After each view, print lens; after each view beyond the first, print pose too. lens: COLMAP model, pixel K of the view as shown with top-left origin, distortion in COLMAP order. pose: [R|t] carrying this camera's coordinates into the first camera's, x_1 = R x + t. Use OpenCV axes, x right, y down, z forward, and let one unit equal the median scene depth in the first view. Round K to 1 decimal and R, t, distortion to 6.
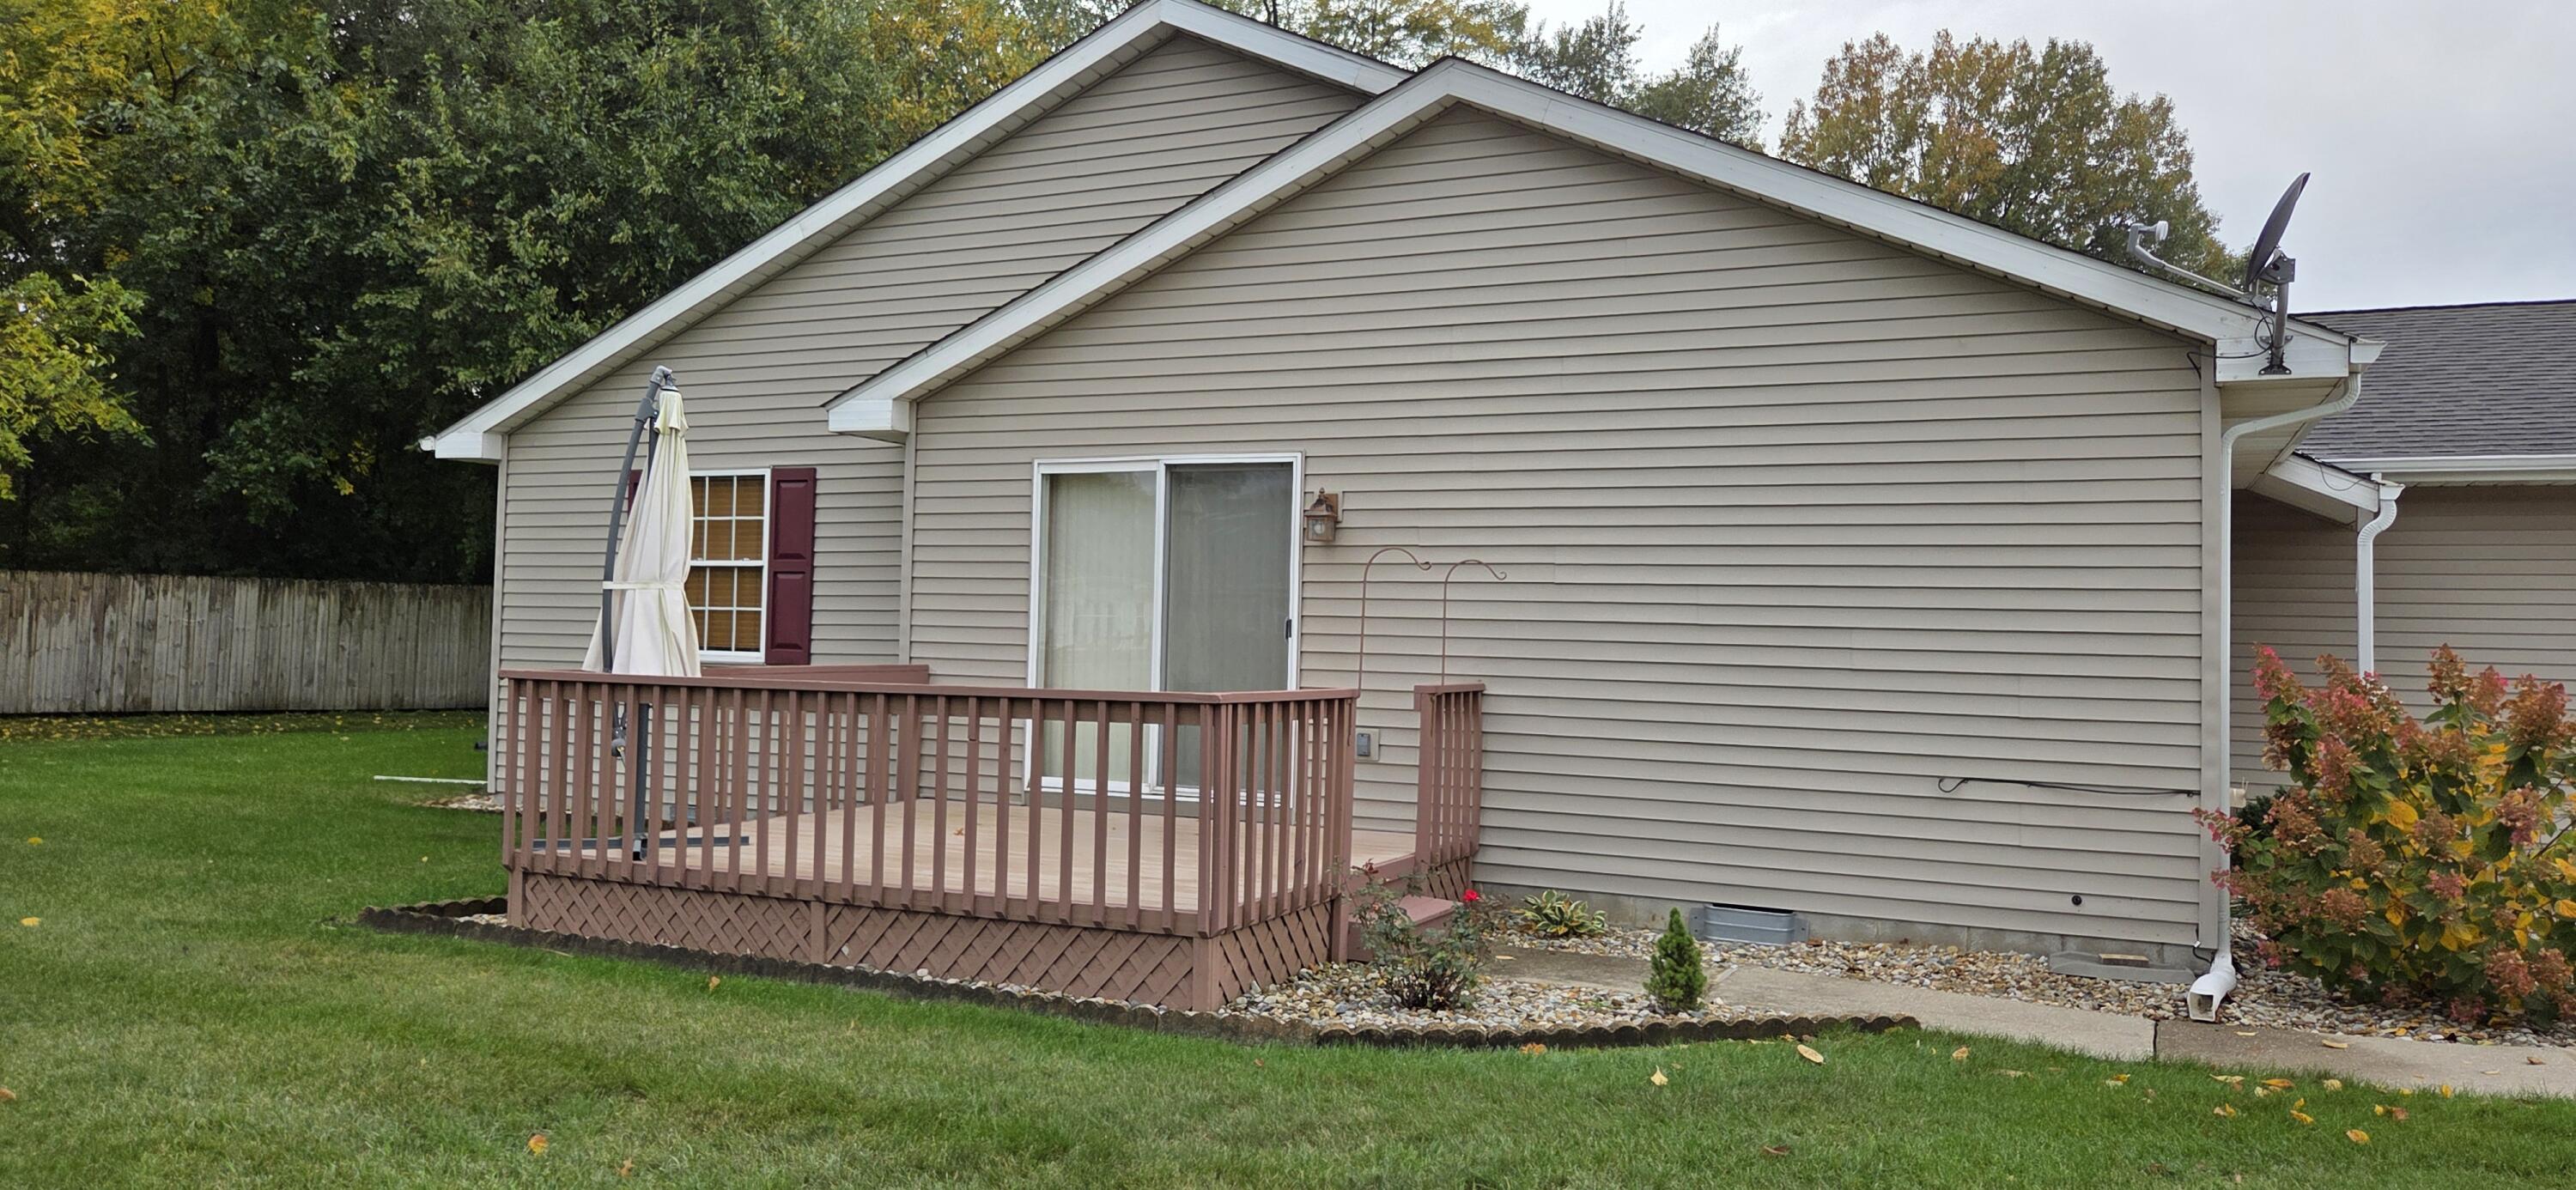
lens RADIAL K [[1733.3, 0, 1288.0], [0, 1733.3, 570.2], [0, 0, 1]] dist [0.027191, -0.009548]
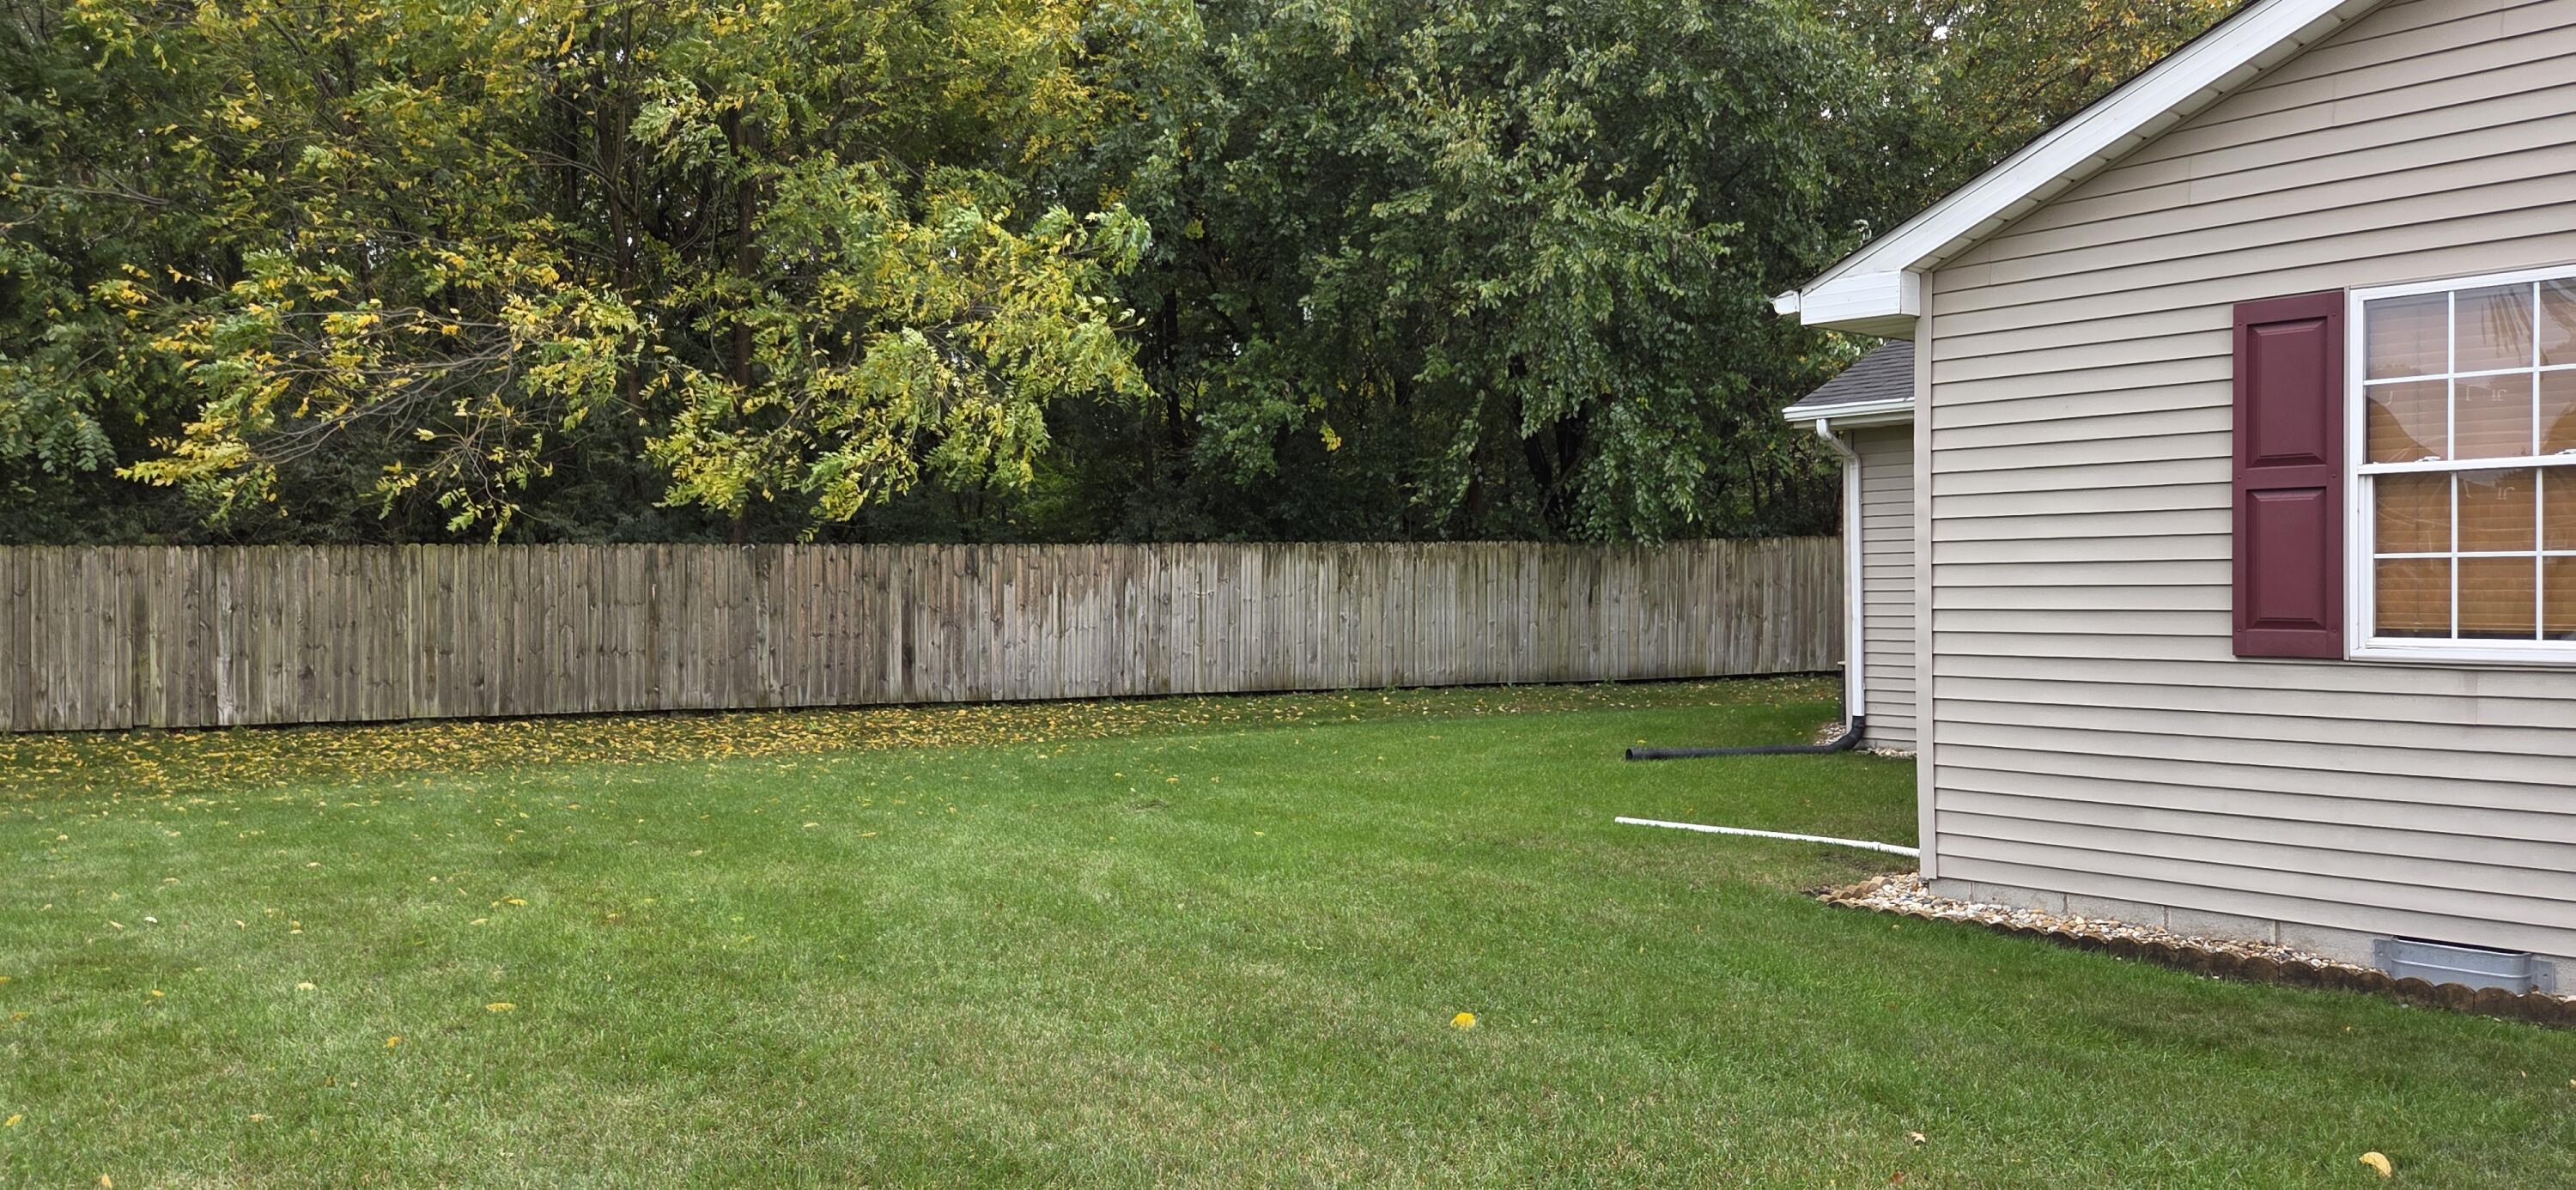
lens RADIAL K [[1733.3, 0, 1297.5], [0, 1733.3, 604.4], [0, 0, 1]] dist [0.027191, -0.009548]
pose [[0.916585, -0.026435, -0.398964, -0.231375], [0.047251, 0.997981, 0.042431, -0.000688], [0.397037, -0.057743, 0.915984, 0.207777]]
